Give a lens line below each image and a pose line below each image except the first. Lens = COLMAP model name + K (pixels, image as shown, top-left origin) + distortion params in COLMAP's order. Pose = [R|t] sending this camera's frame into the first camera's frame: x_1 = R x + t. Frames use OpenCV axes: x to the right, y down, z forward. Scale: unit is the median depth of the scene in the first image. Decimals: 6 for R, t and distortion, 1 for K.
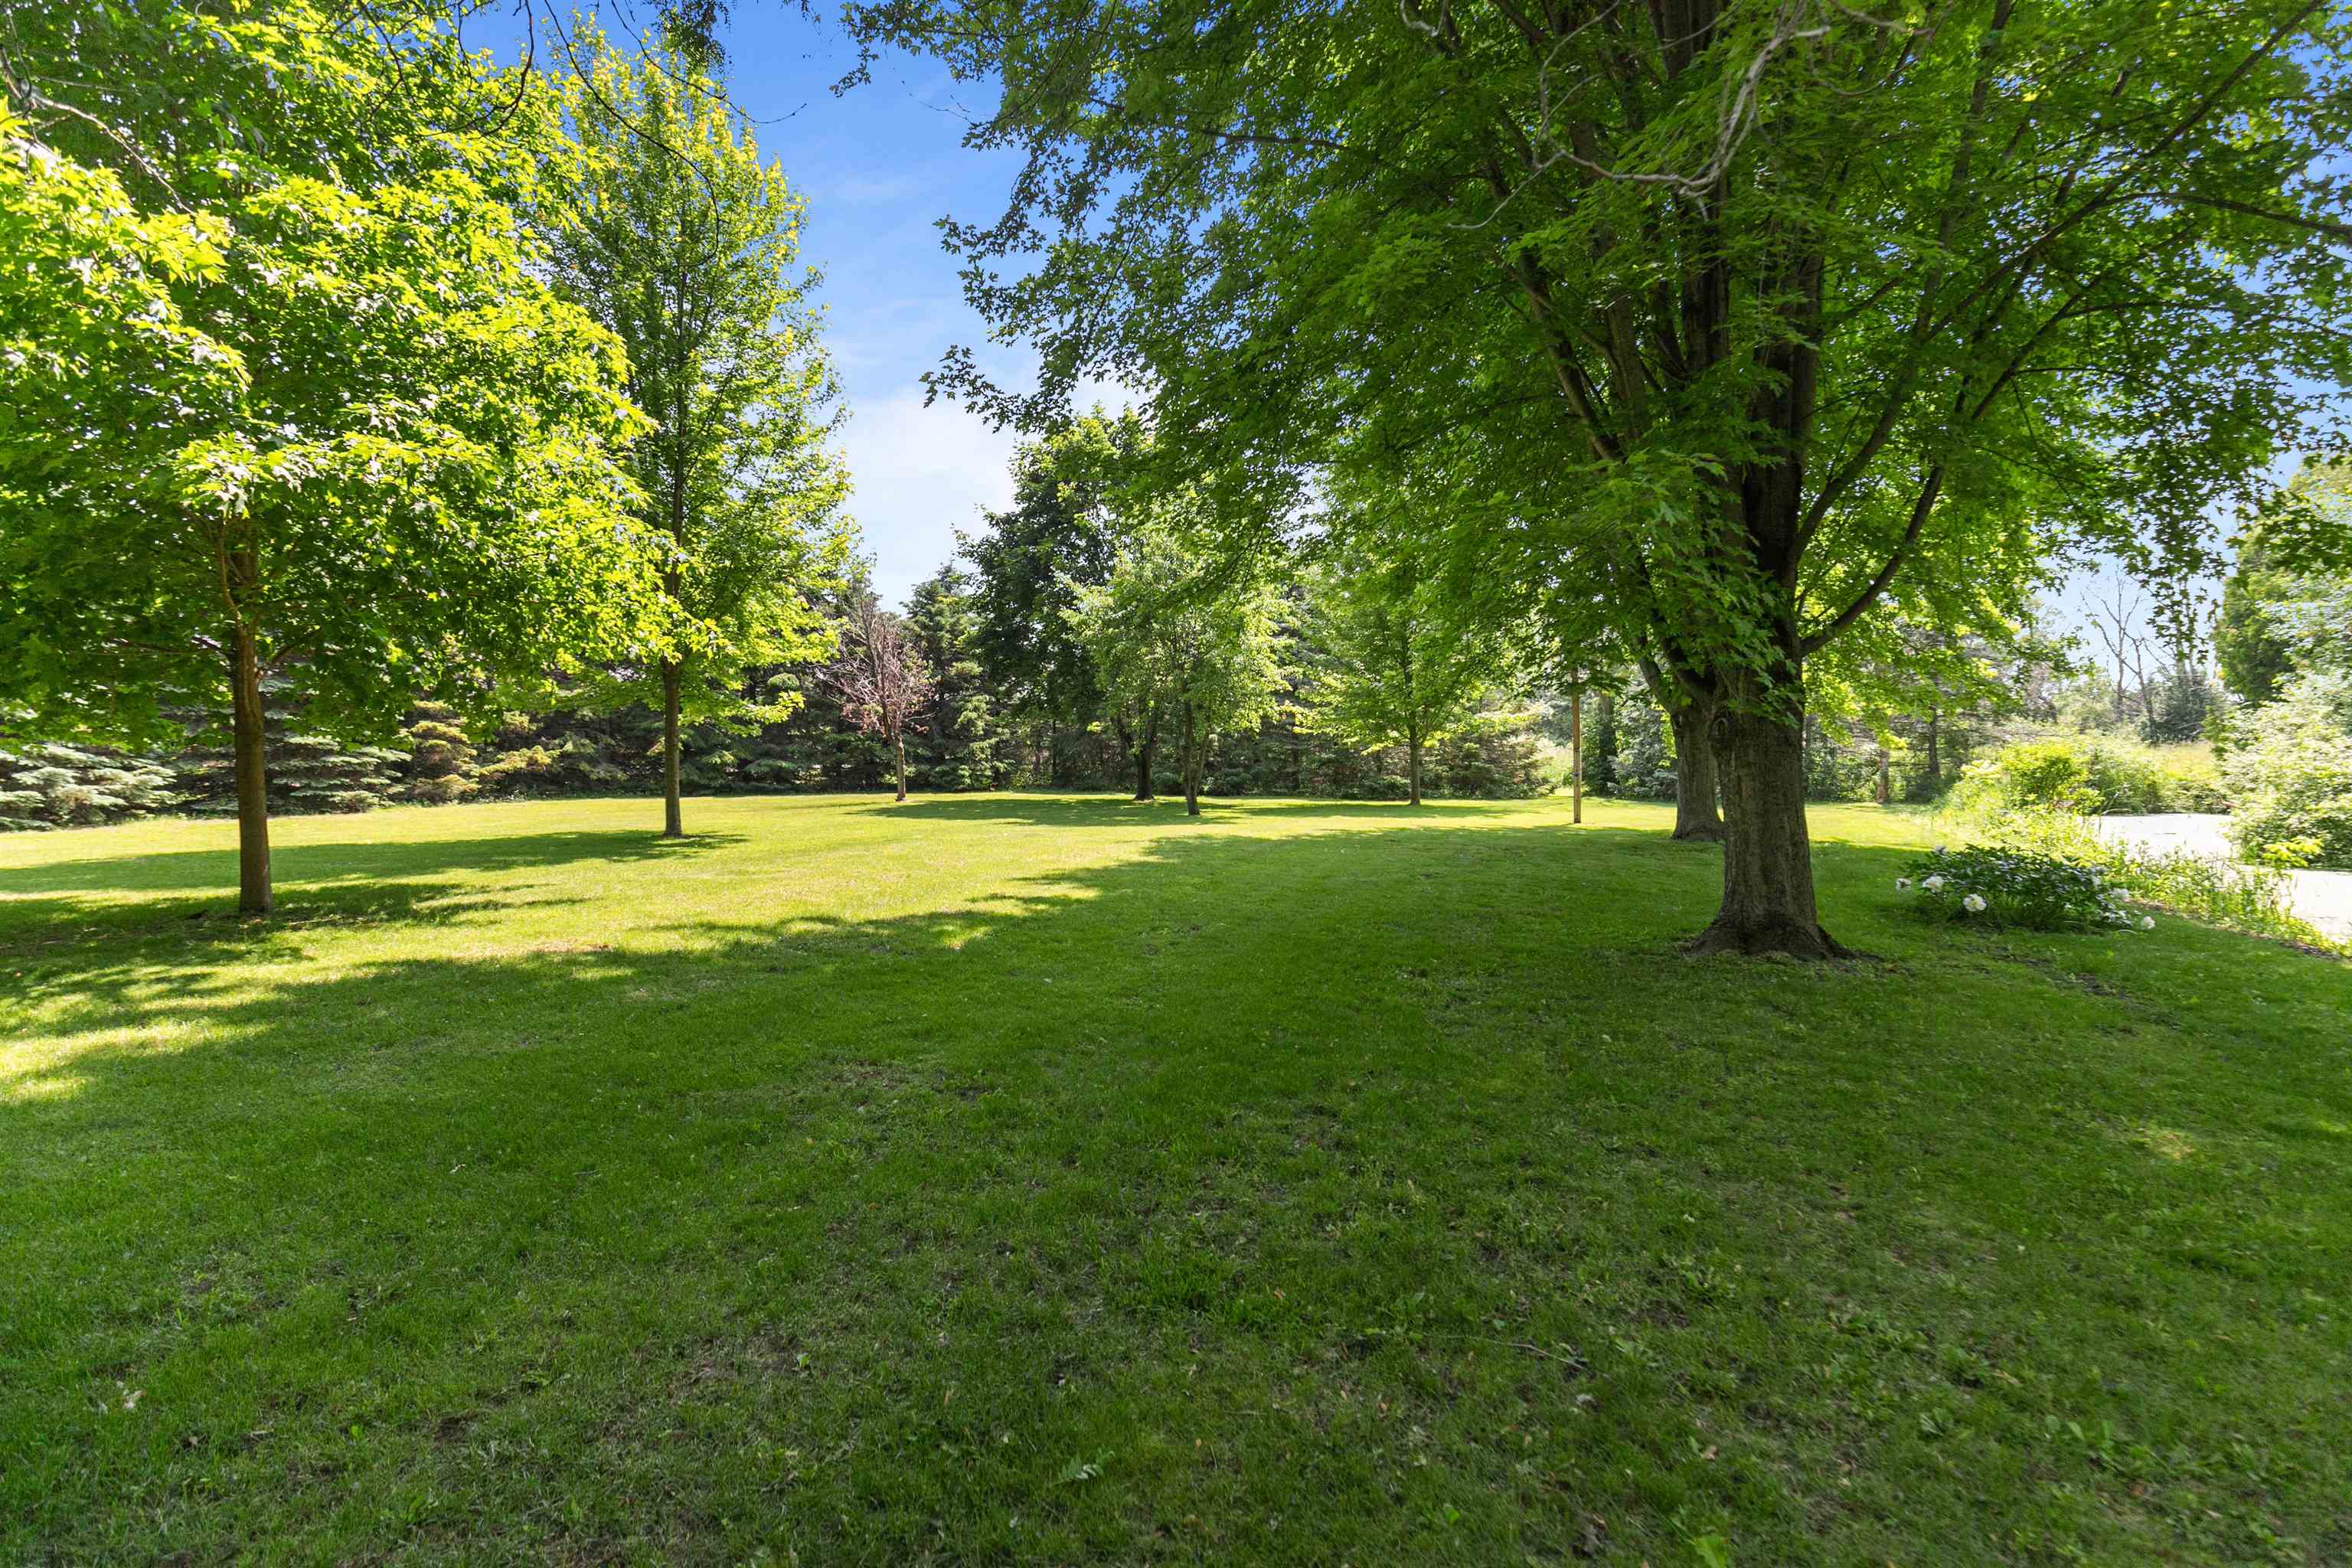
lens RADIAL K [[1068.2, 0, 1182.9], [0, 1068.2, 787.4], [0, 0, 1]] dist [0.000415, 0.000206]
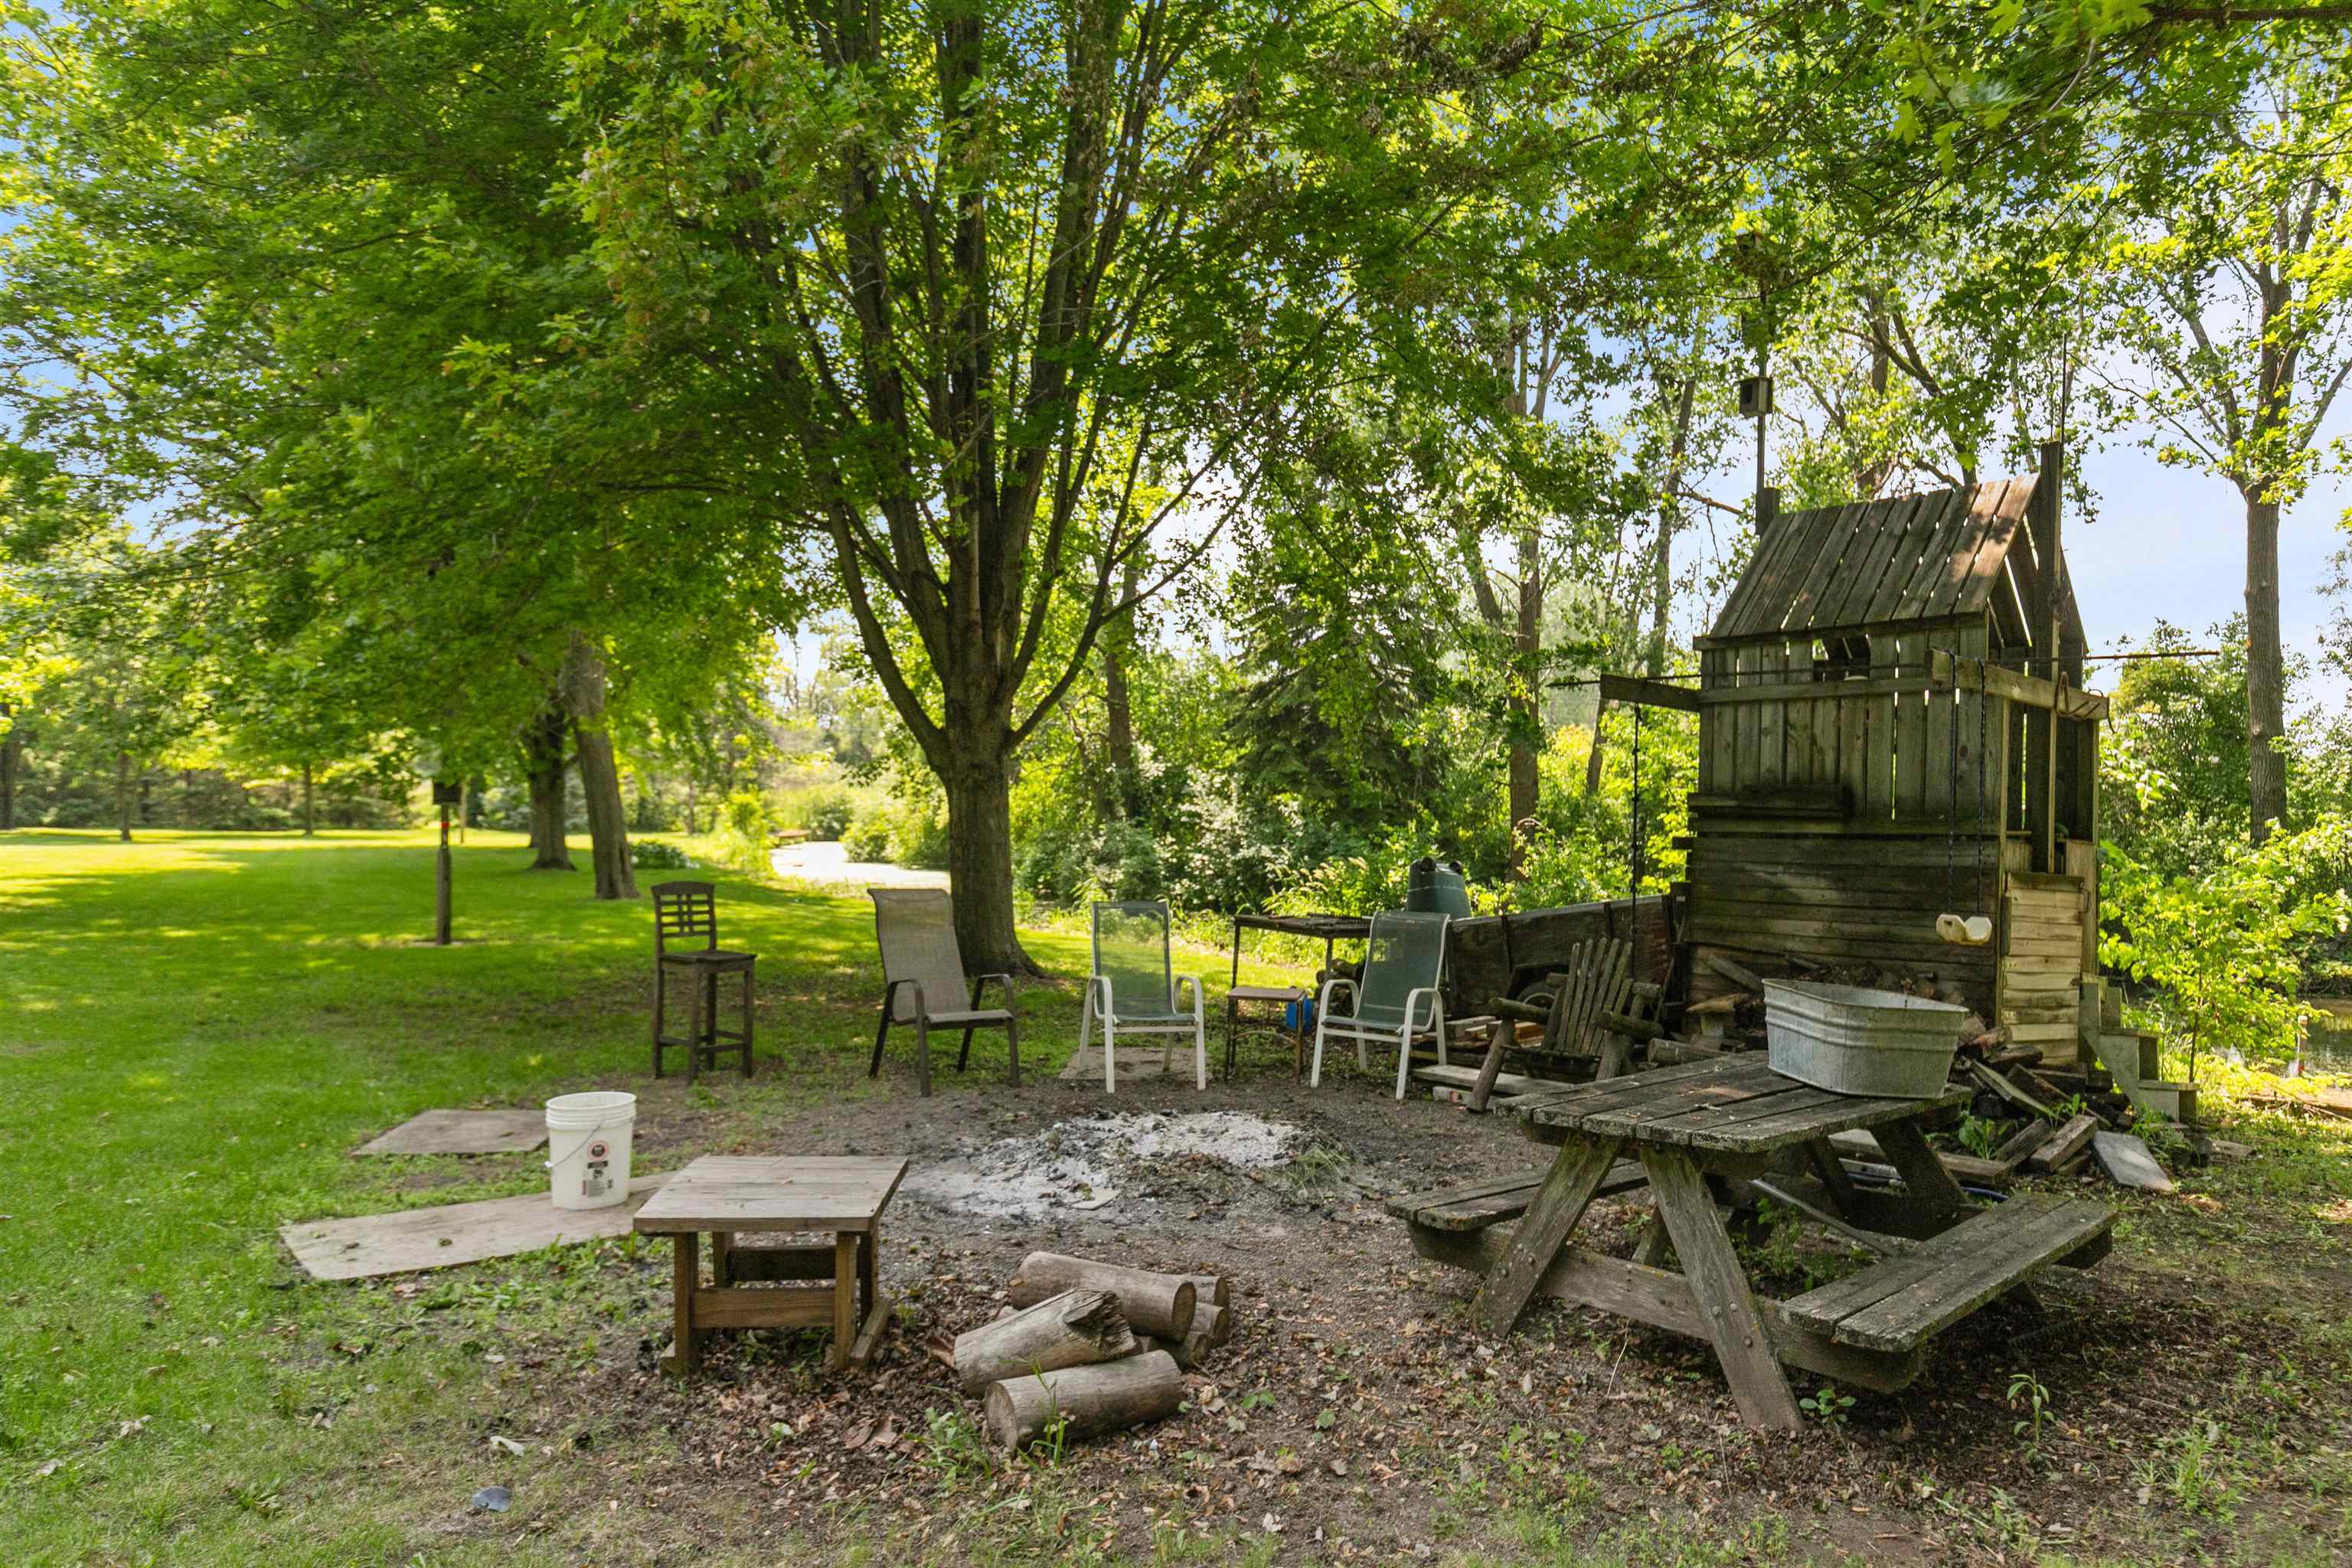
lens RADIAL K [[1531.9, 0, 1183.0], [0, 1531.9, 791.4], [0, 0, 1]] dist [0.008930, 0.001763]
pose [[0.680936, 0.018329, 0.732114, -0.359981], [-0.000955, 0.999708, -0.024140, 0.009704], [-0.732343, 0.015739, 0.680754, -0.829887]]
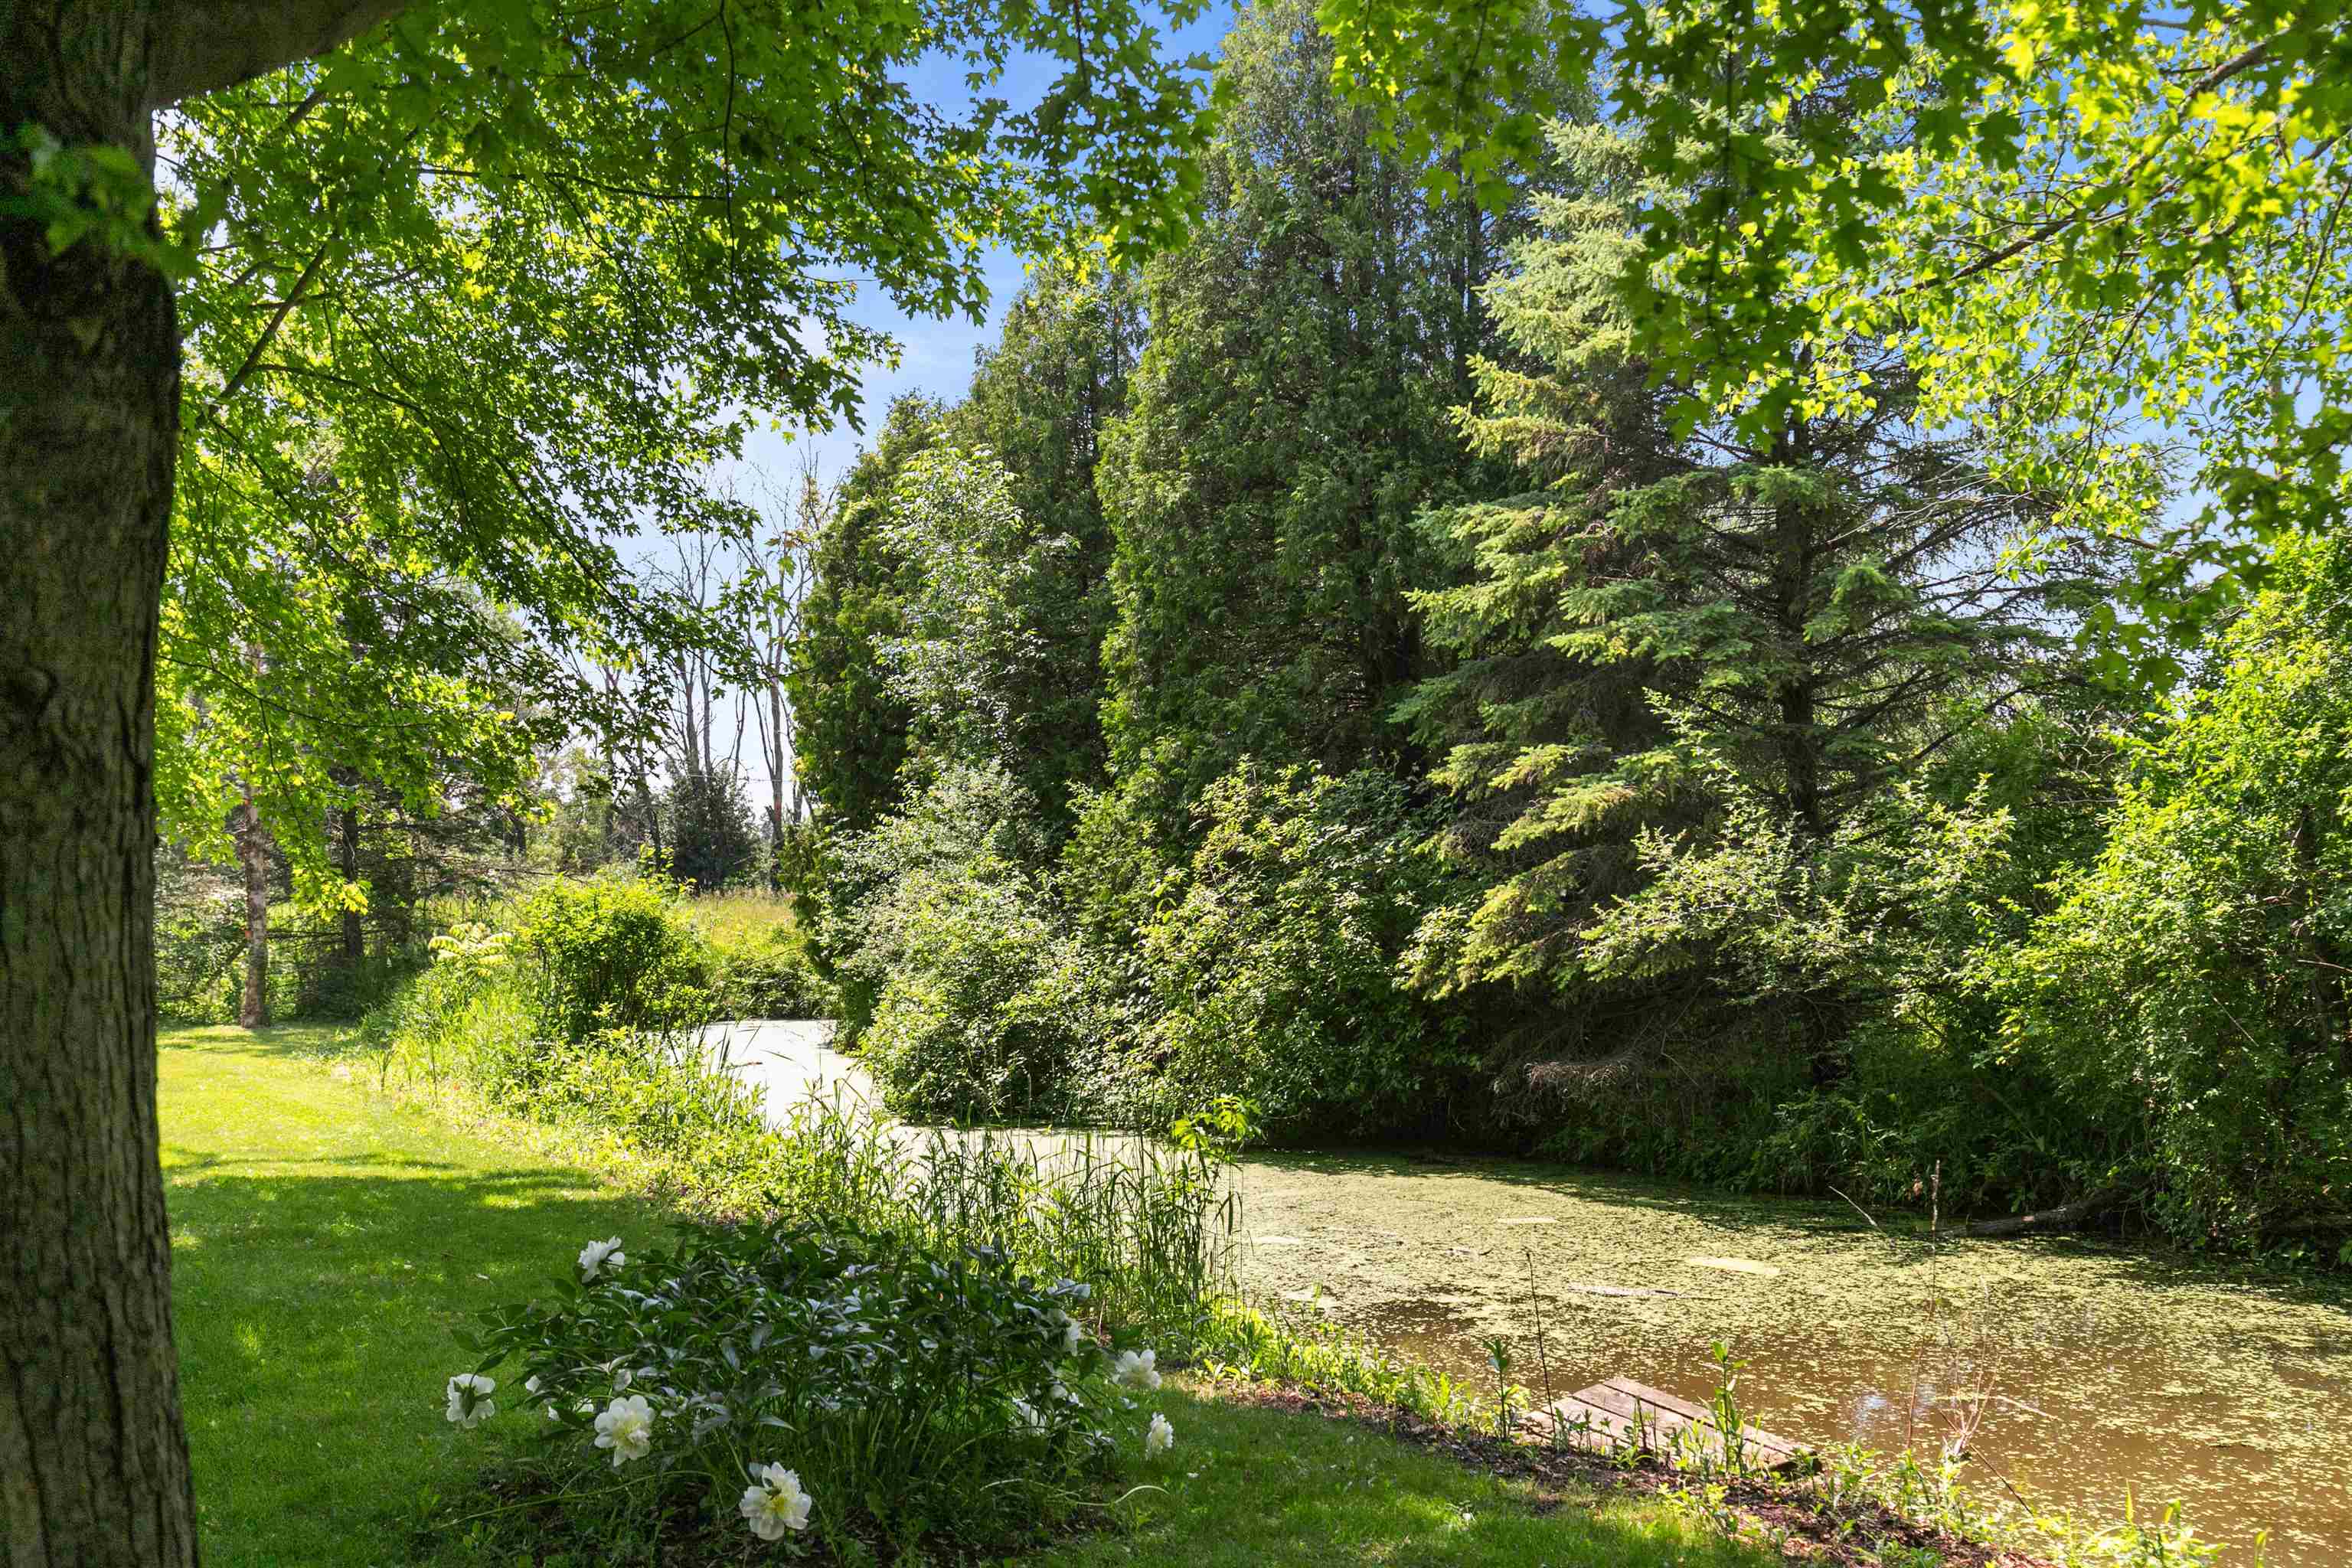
lens RADIAL K [[2396.0, 0, 1176.7], [0, 2396.0, 781.9], [0, 0, 1]] dist [-0.007054, 0.000000]
pose [[0.571819, 0.042190, 0.819294, 0.084214], [0.028428, 0.997058, -0.071184, -0.004567], [-0.819887, 0.063995, 0.568938, 0.160351]]
